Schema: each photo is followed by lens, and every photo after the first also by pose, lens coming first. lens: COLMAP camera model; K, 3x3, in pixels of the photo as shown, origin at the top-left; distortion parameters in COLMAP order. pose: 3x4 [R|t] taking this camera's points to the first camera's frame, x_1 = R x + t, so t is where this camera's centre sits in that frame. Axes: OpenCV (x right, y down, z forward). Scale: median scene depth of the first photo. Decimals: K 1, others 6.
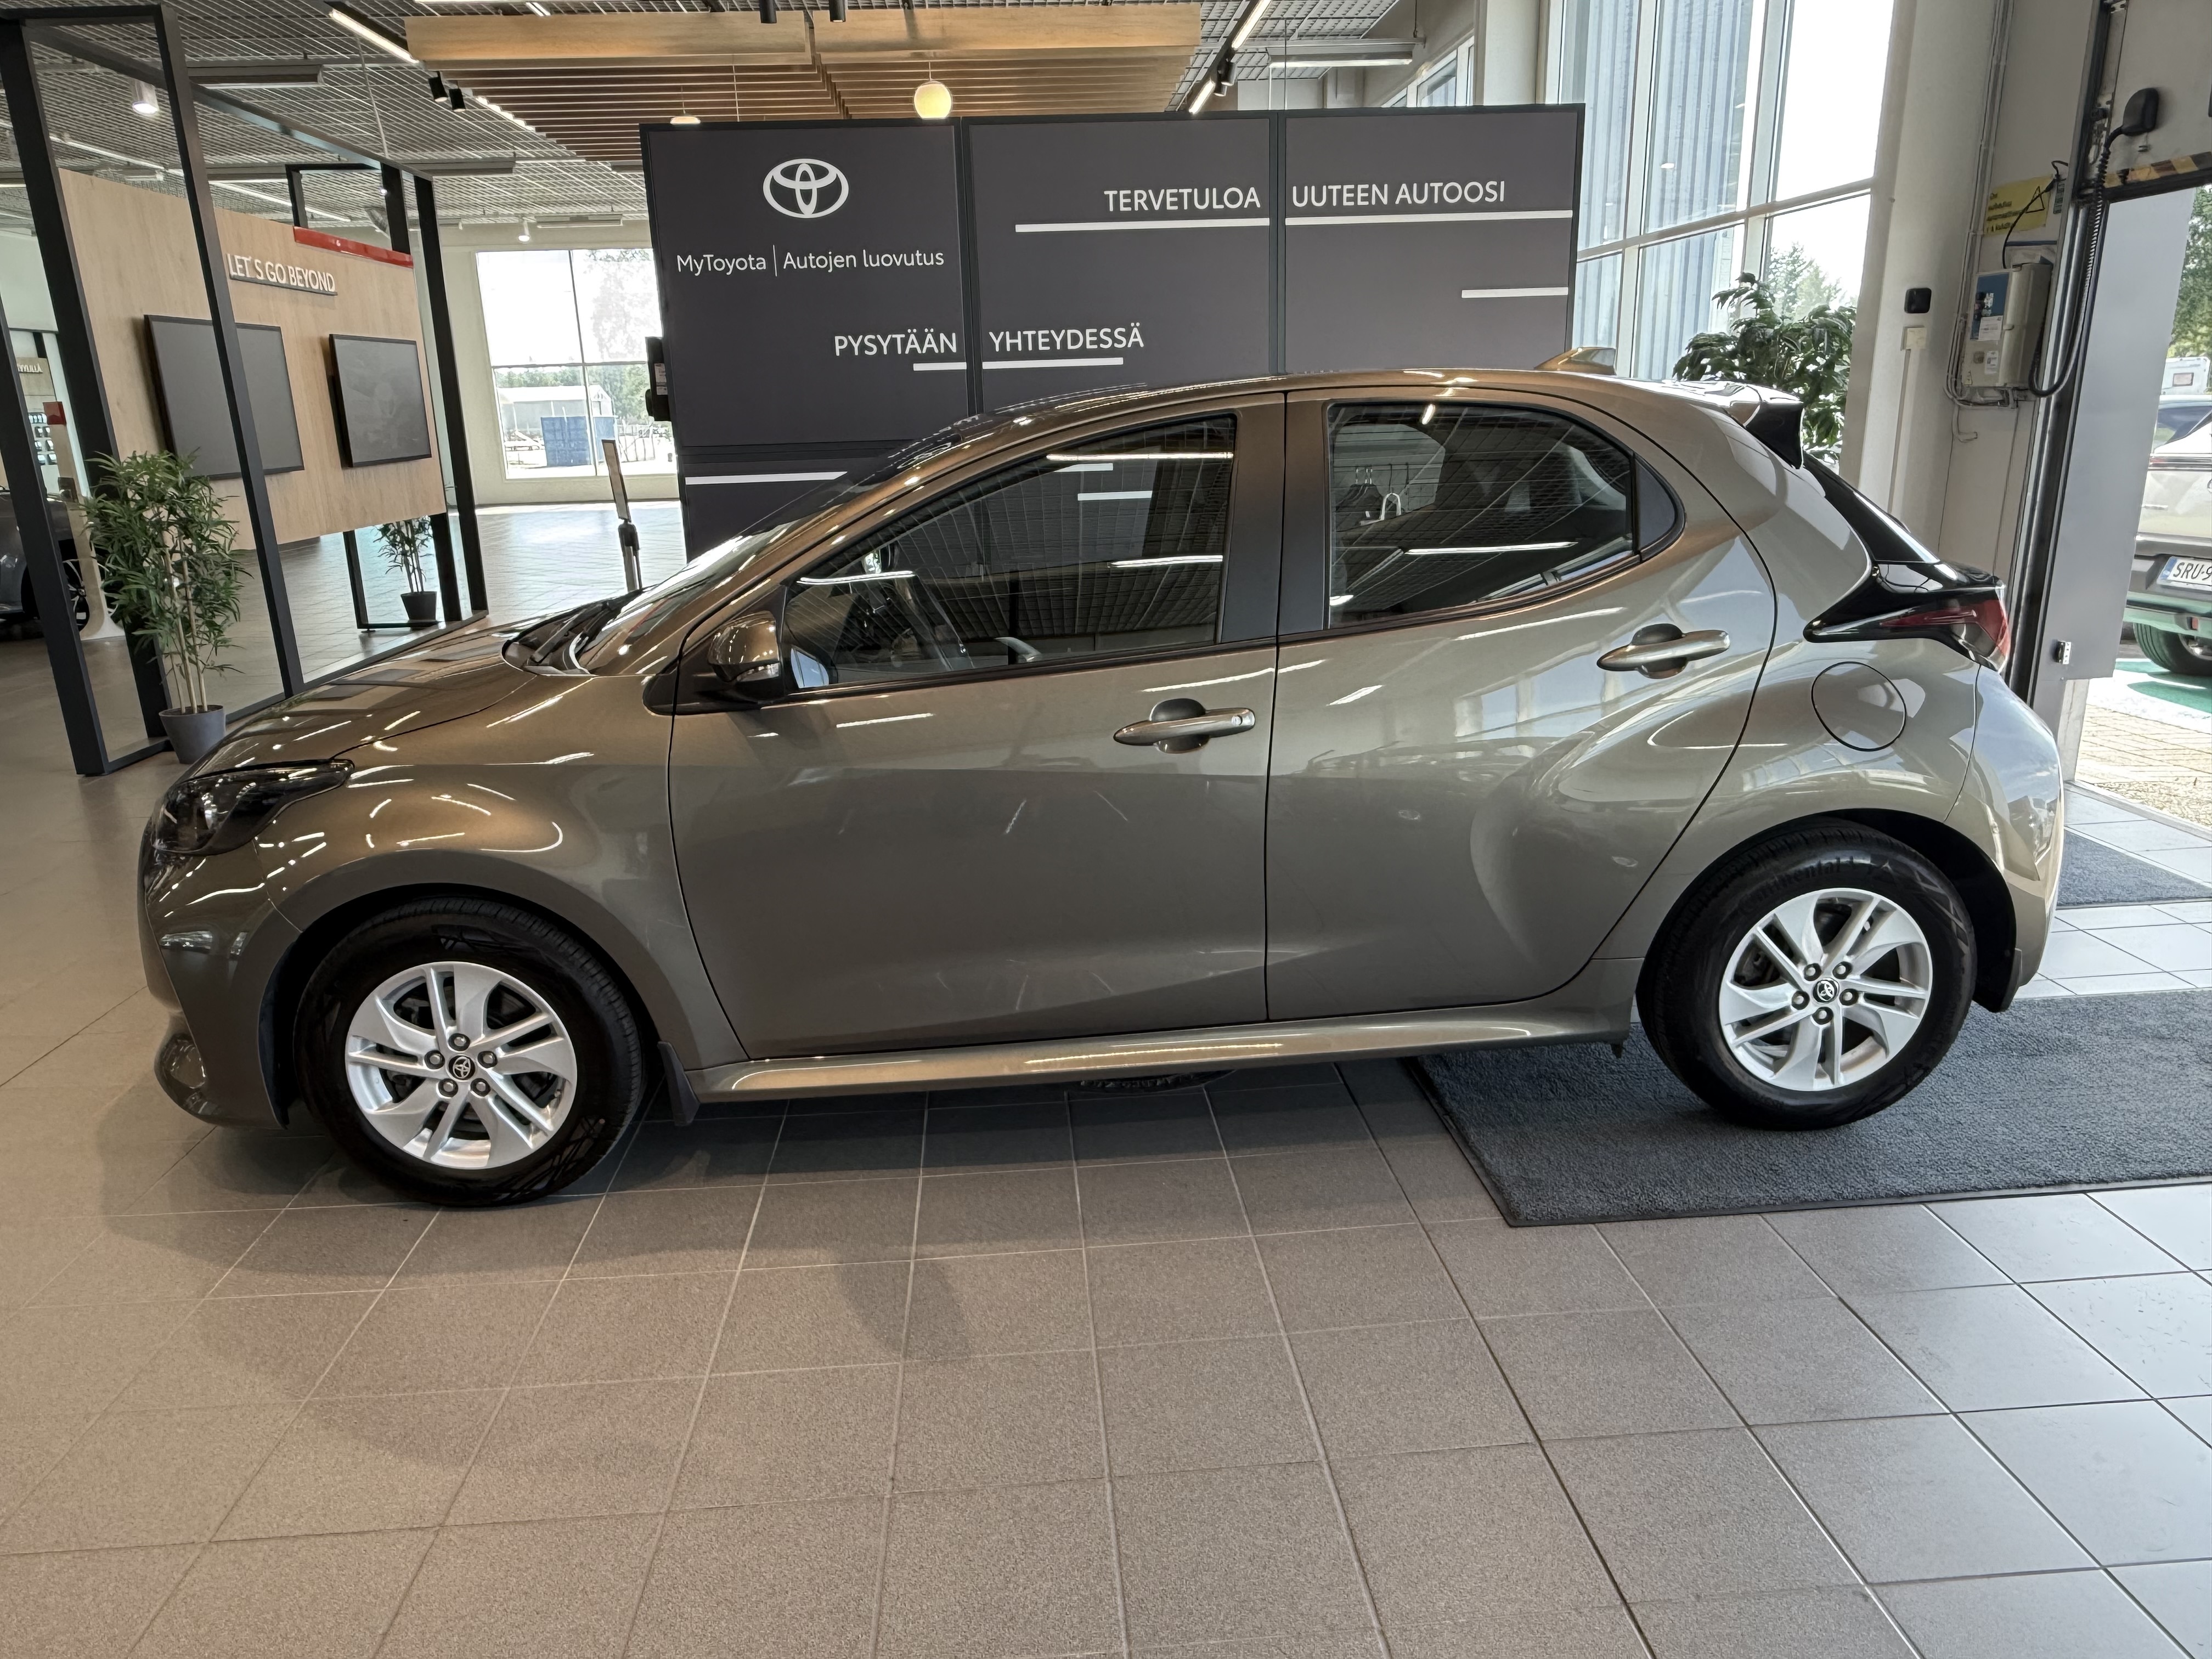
lens RADIAL K [[1492.6, 0, 1106.0], [0, 1492.6, 829.5], [0, 0, 1]] dist [0.010526, -0.004265]
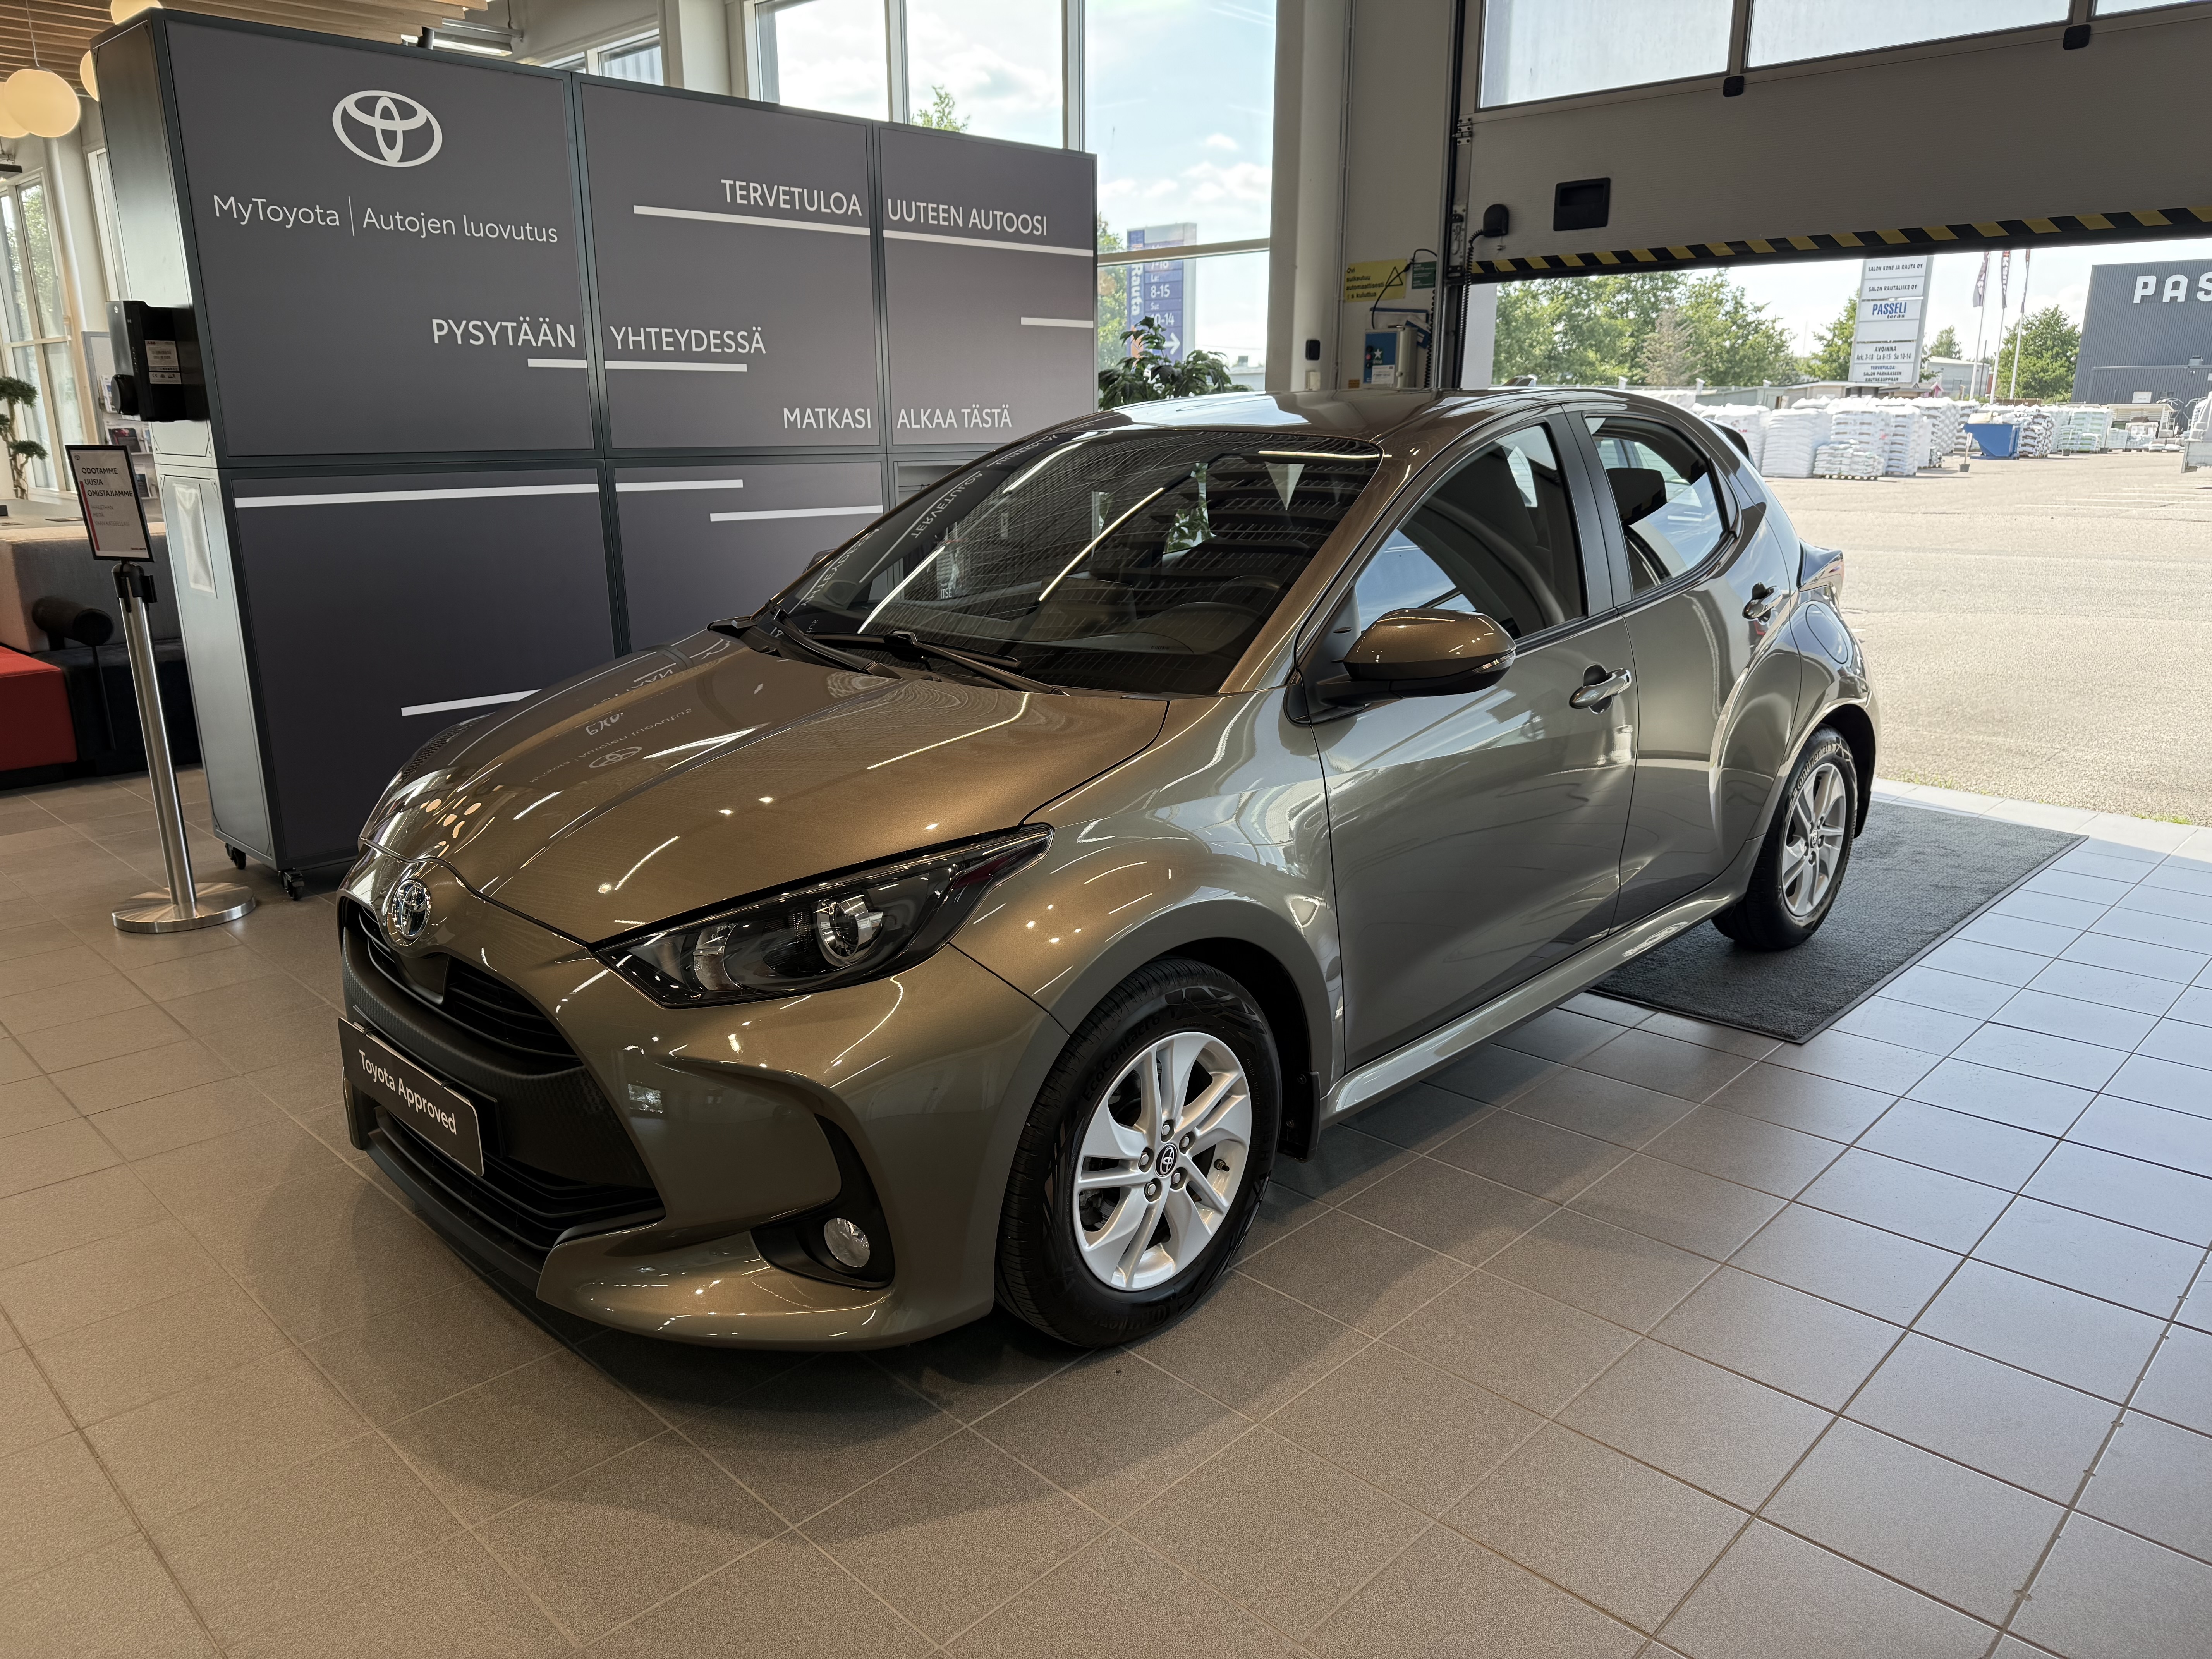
lens RADIAL K [[1549.0, 0, 1106.0], [0, 1549.0, 829.5], [0, 0, 1]] dist [0.051540, -0.058366]
pose [[0.746650, -0.147948, 0.648556, -0.497595], [0.167050, 0.985414, 0.032475, -0.030787], [-0.643901, 0.084093, 0.760474, 0.163414]]
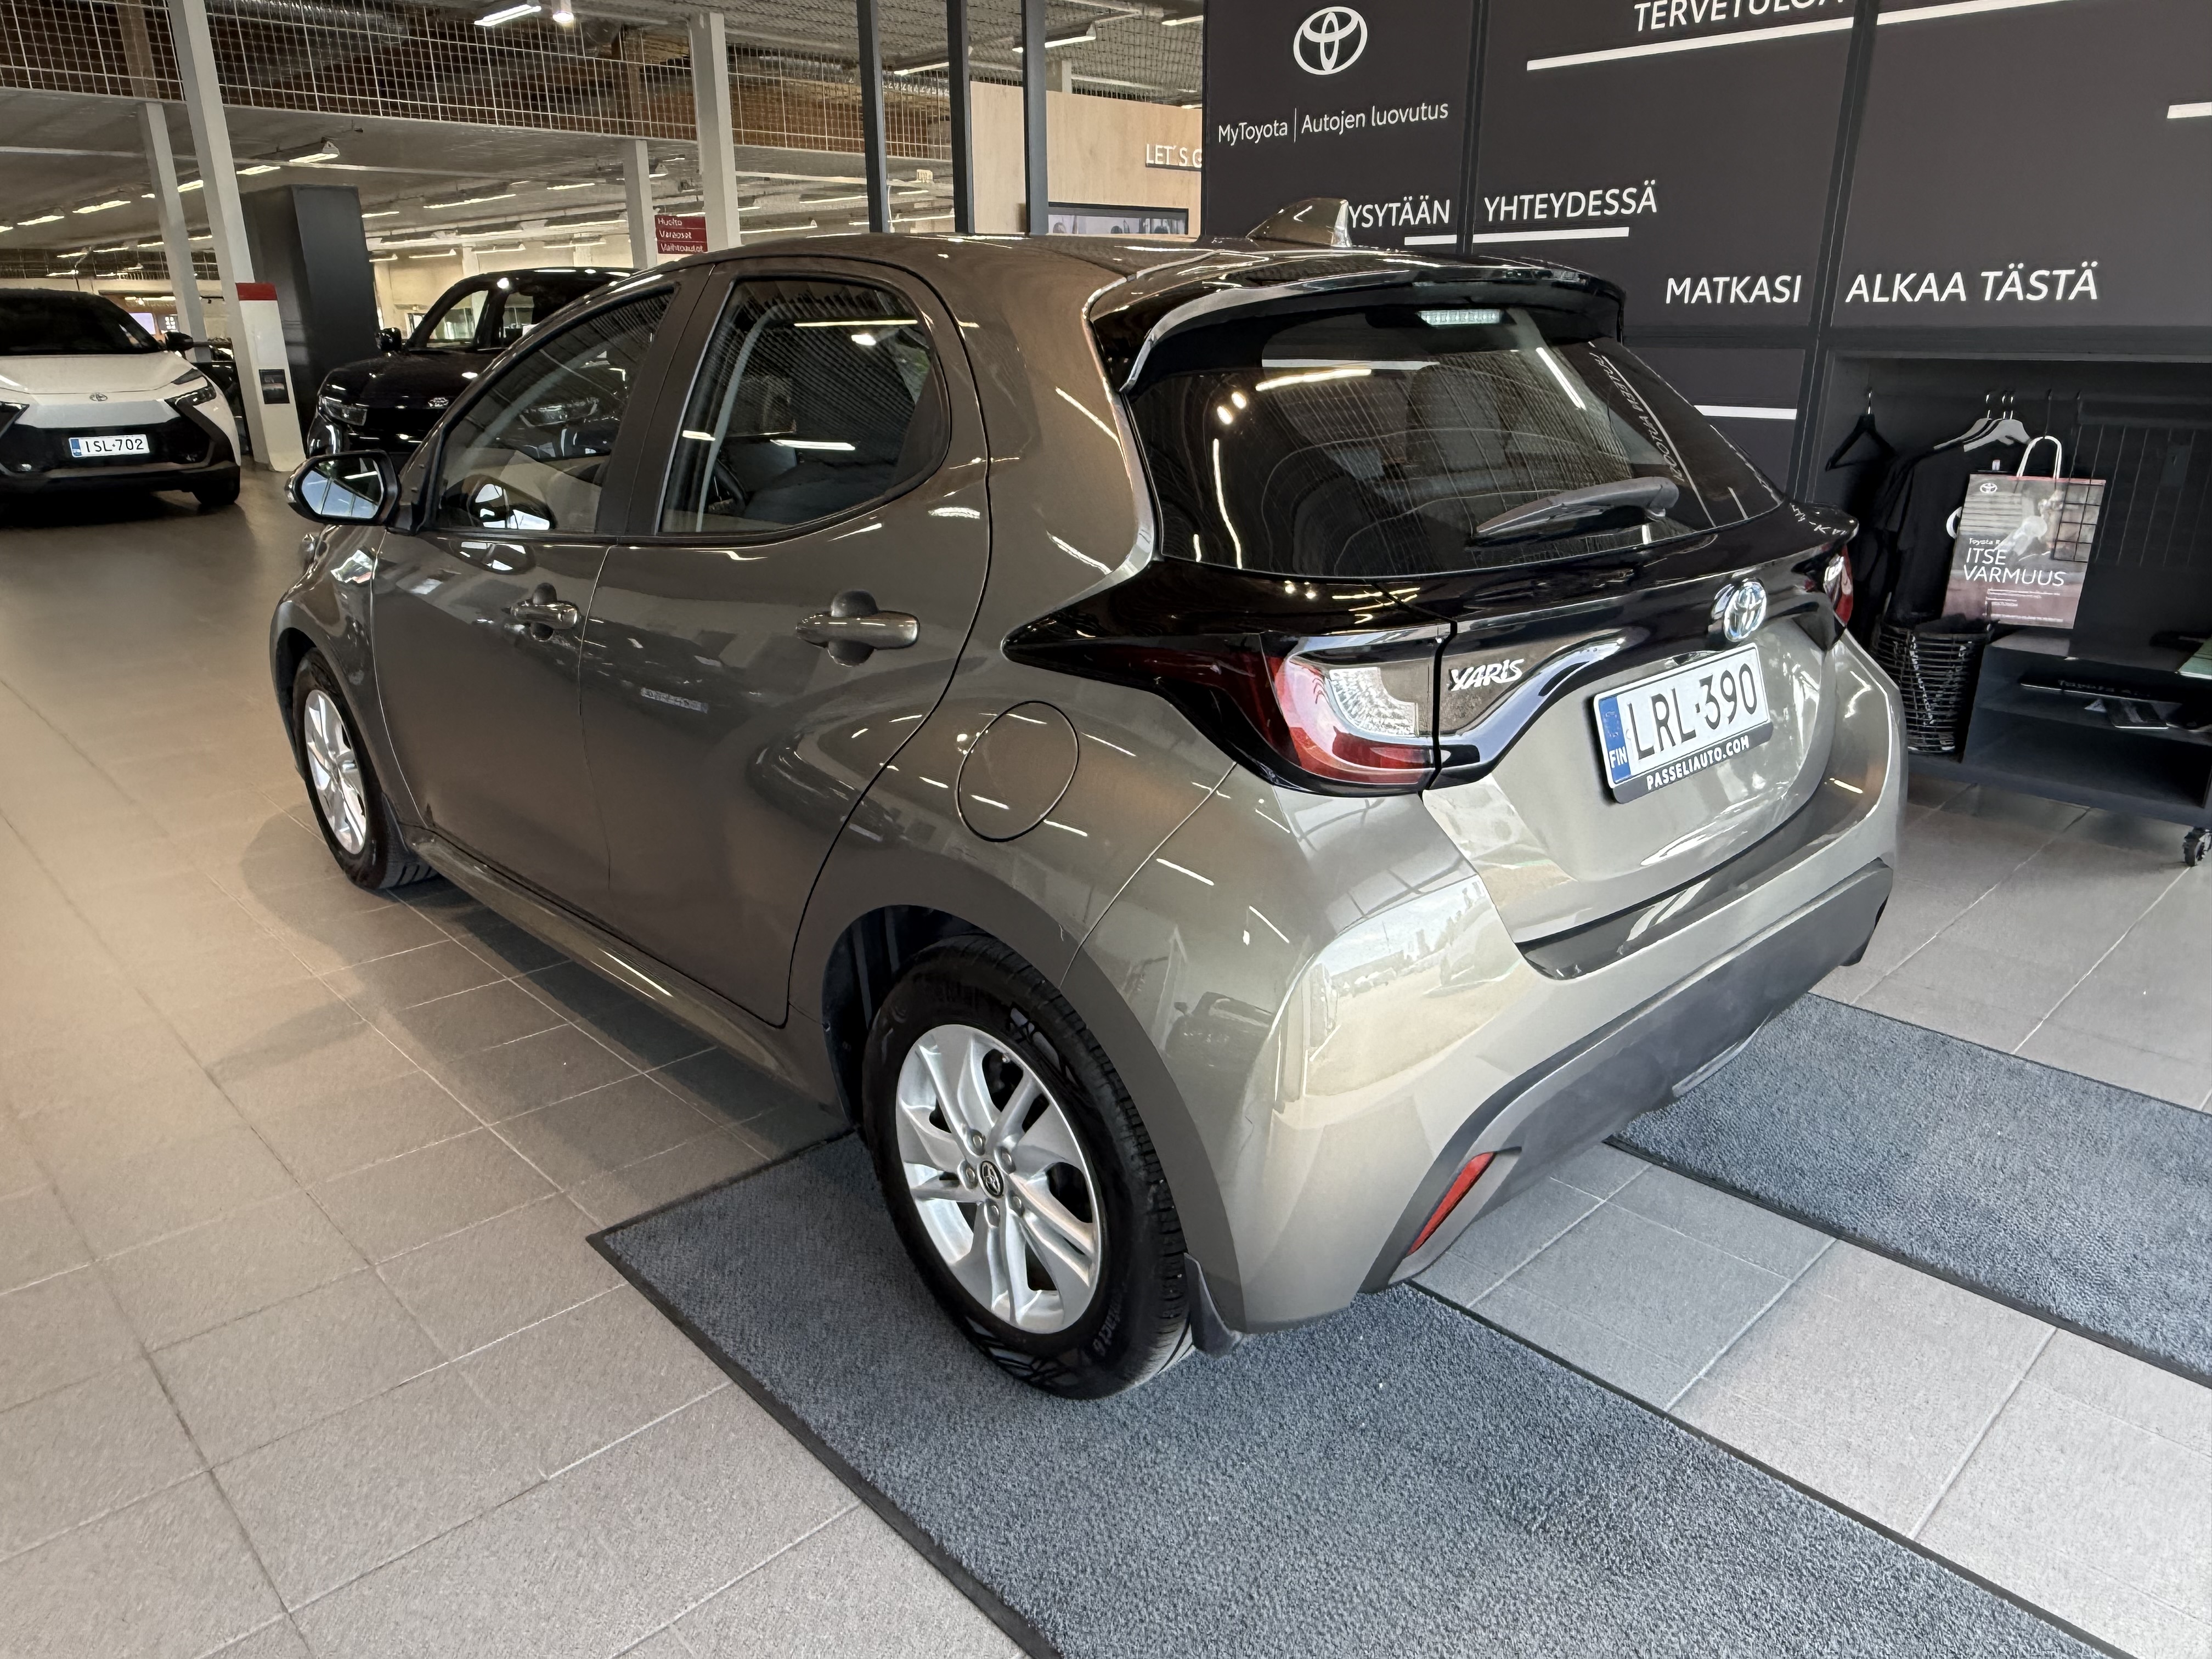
lens RADIAL K [[1494.6, 0, 1106.0], [0, 1494.6, 829.5], [0, 0, 1]] dist [0.015689, -0.001131]
pose [[0.641946, 0.278302, -0.714460, 0.495092], [-0.227711, 0.958961, 0.168942, -0.087879], [0.732156, 0.054239, 0.678974, 0.296012]]
